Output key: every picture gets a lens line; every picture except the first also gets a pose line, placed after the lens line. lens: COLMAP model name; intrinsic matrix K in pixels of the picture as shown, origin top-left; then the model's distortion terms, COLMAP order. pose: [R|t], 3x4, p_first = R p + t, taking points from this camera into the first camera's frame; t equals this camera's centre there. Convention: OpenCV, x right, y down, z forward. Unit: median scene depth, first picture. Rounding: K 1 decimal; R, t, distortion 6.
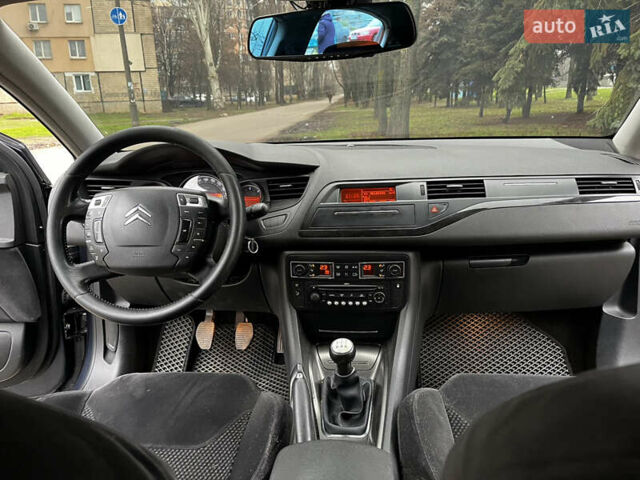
lens RADIAL K [[484.7, 0, 320.0], [0, 484.7, 245.2], [0, 0, 1]] dist [0.058232, -0.080892]
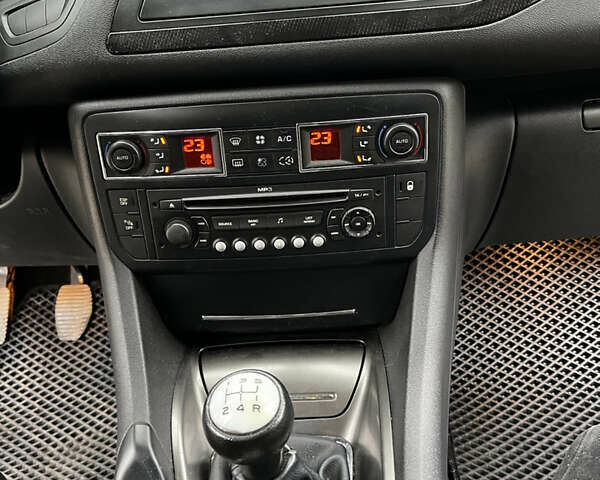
lens RADIAL K [[648.4, 0, 299.8], [0, 648.4, 239.8], [0, 0, 1]] dist [0.033551, 0.000000]
pose [[0.996735, -0.062987, 0.050510, 0.053788], [0.055018, 0.987747, 0.146042, 0.048529], [-0.059090, -0.142786, 0.987988, 0.528690]]
